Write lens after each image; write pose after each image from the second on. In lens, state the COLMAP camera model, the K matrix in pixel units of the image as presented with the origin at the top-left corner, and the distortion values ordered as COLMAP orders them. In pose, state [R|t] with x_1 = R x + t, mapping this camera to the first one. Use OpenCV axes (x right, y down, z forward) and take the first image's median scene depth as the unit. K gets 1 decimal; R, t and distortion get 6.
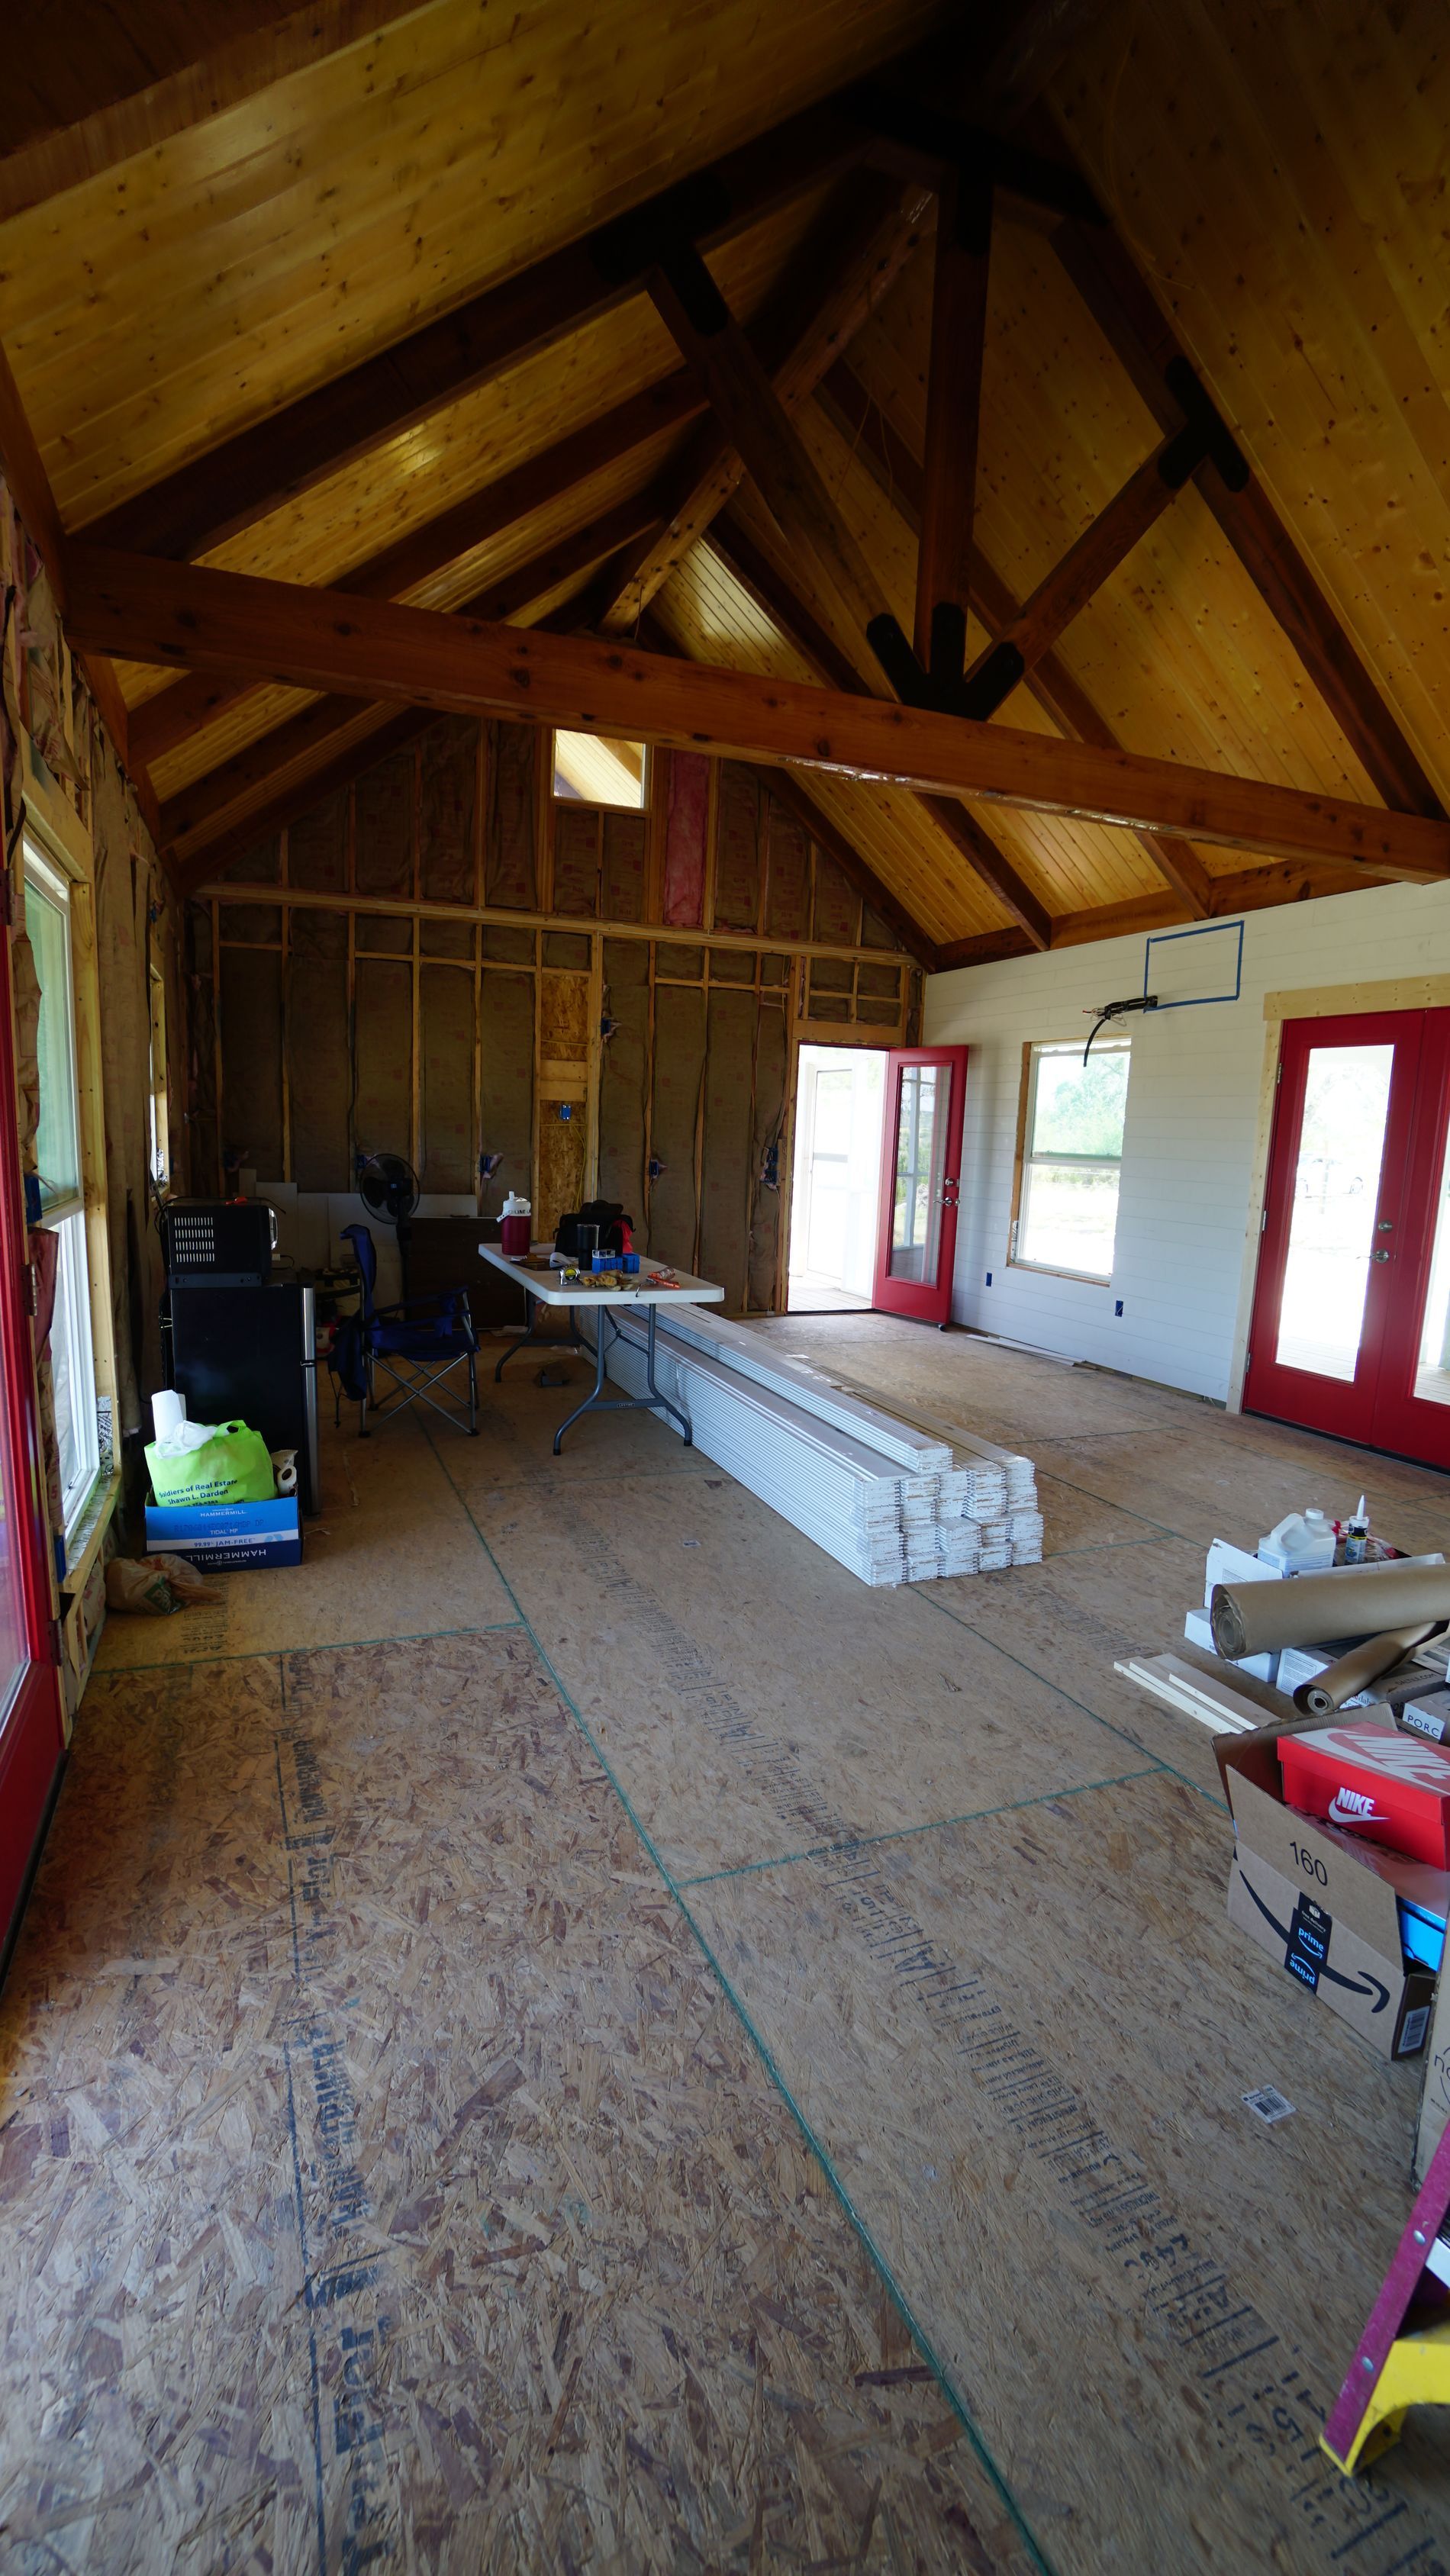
lens RADIAL K [[1128.5, 0, 716.6], [0, 1128.5, 1312.9], [0, 0, 1]] dist [-0.064152, 0.020570]
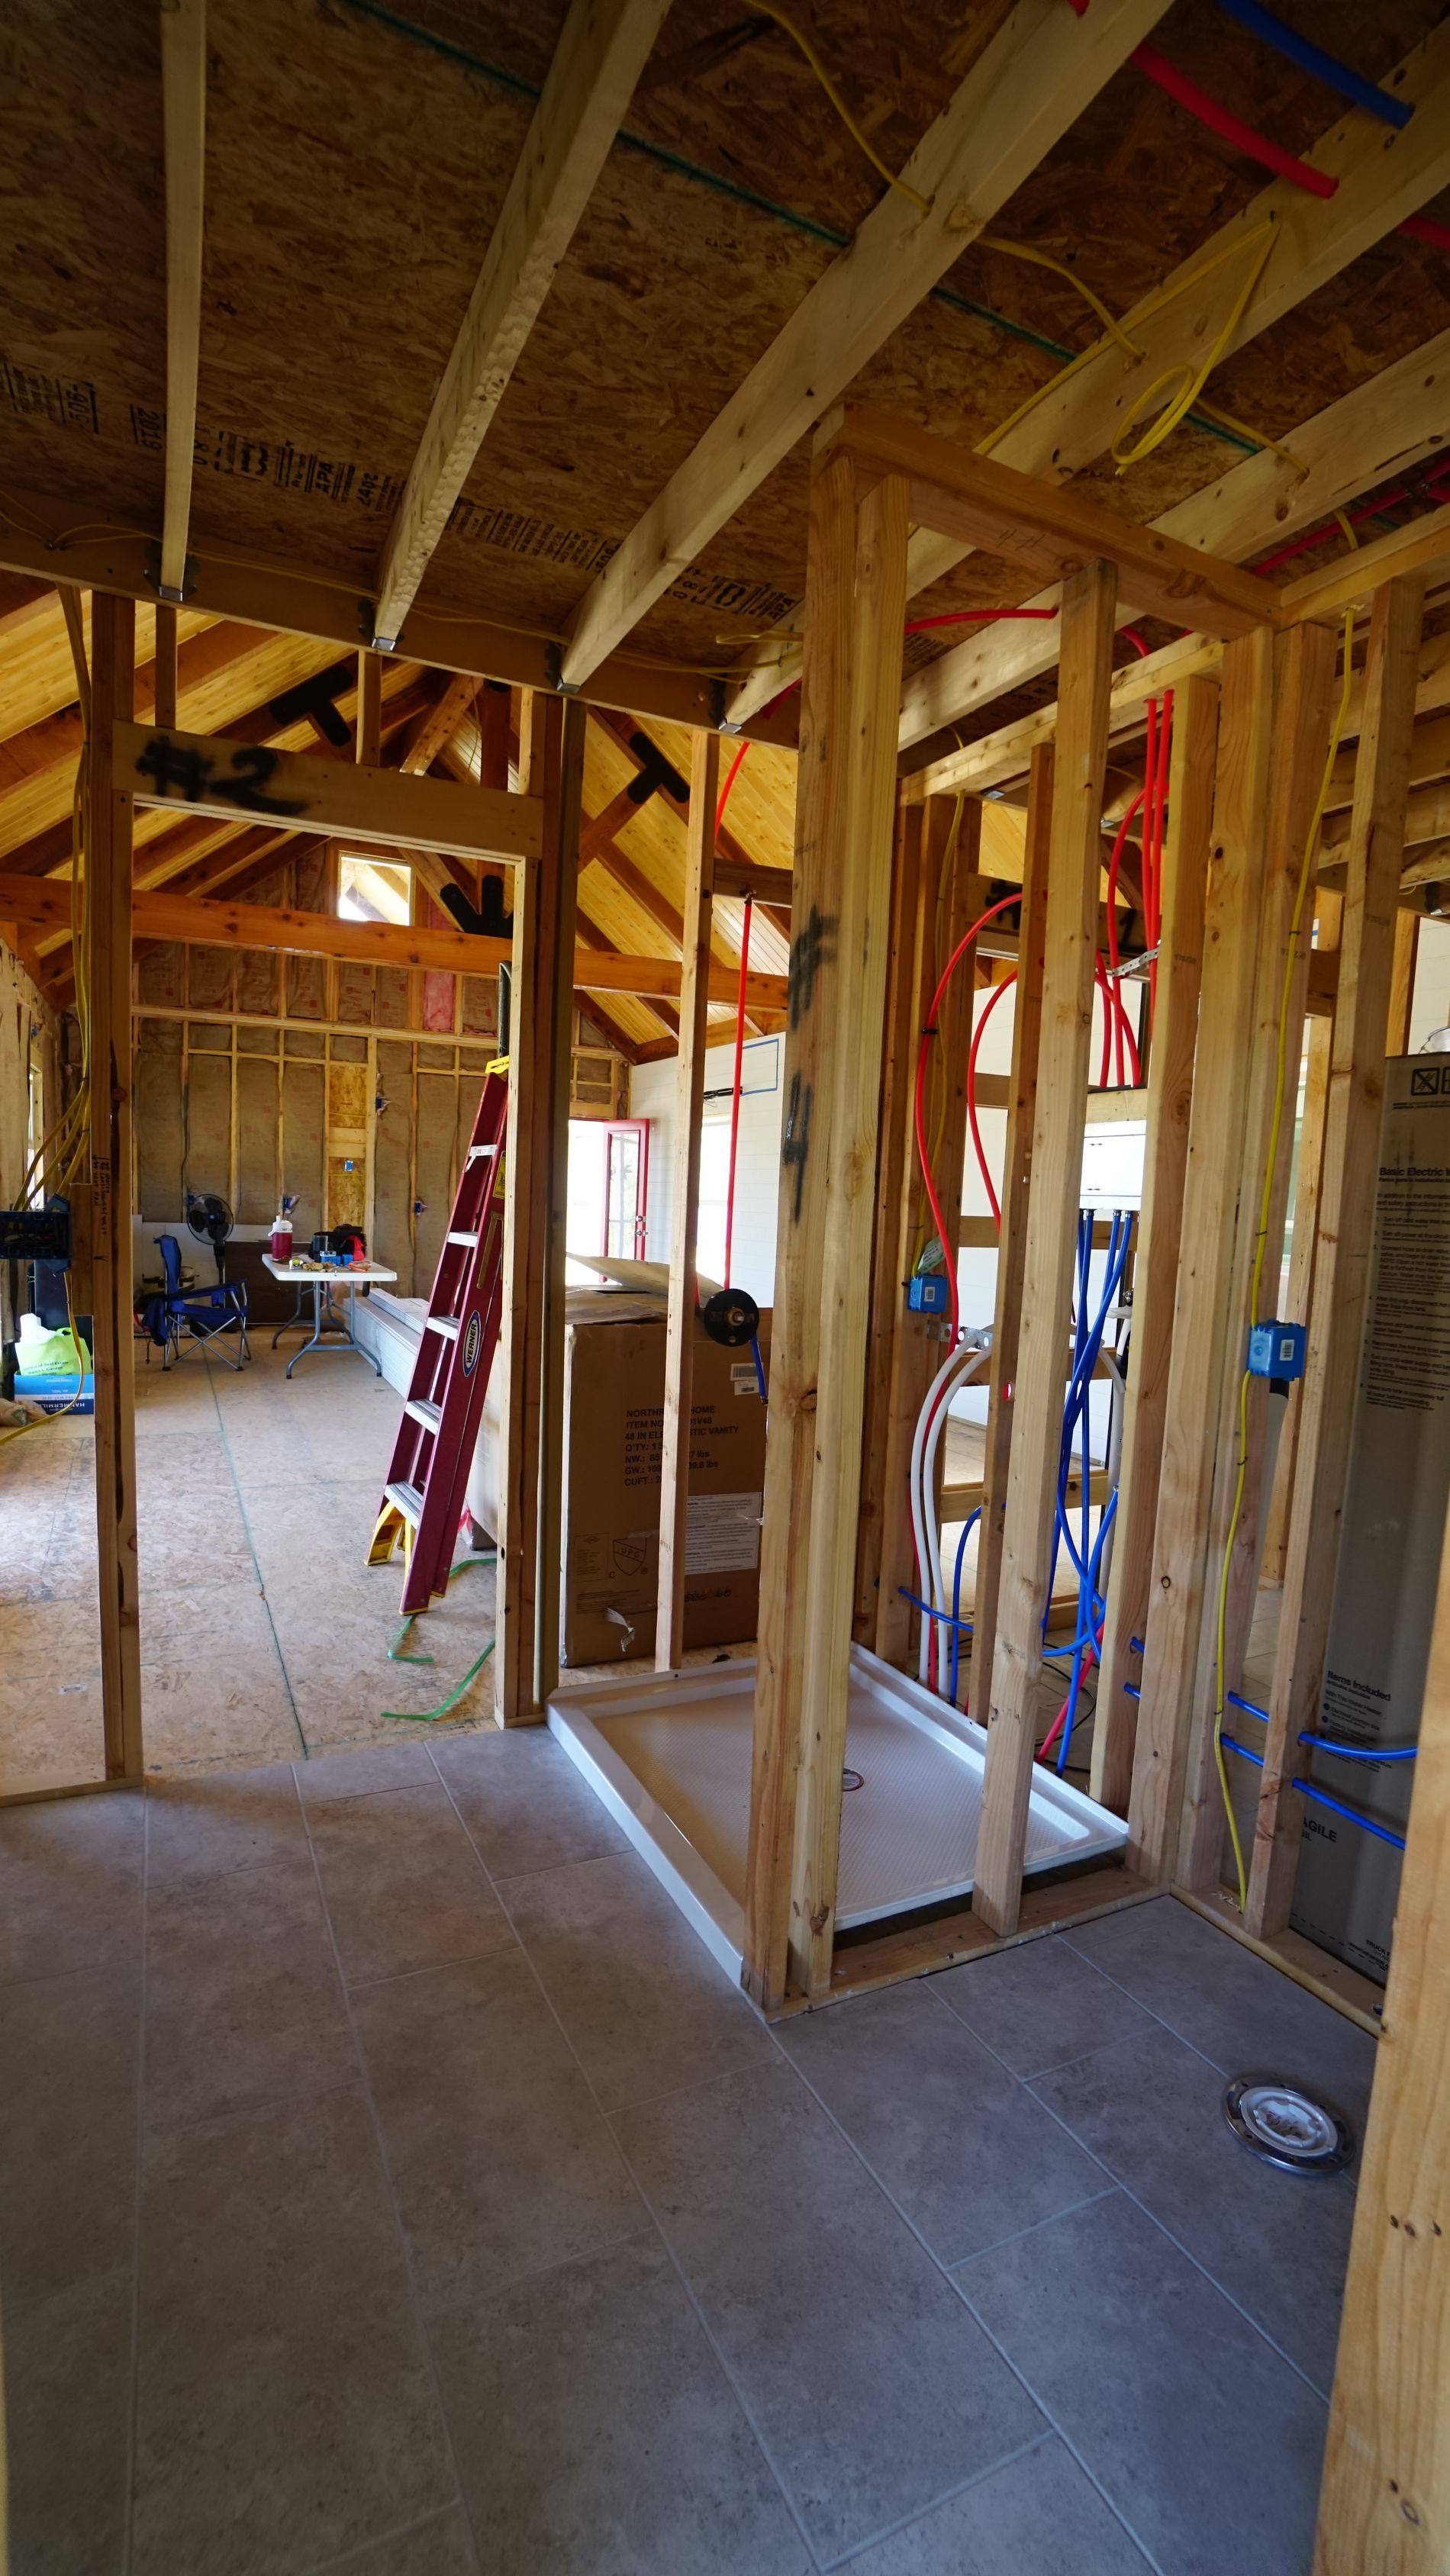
lens RADIAL K [[1128.5, 0, 719.4], [0, 1128.5, 1313.5], [0, 0, 1]] dist [-0.064152, 0.020570]
pose [[0.996952, -0.002005, 0.077993, 0.213032], [0.006196, 0.998547, -0.053529, 0.077500], [-0.077773, 0.053849, 0.995516, -0.383914]]
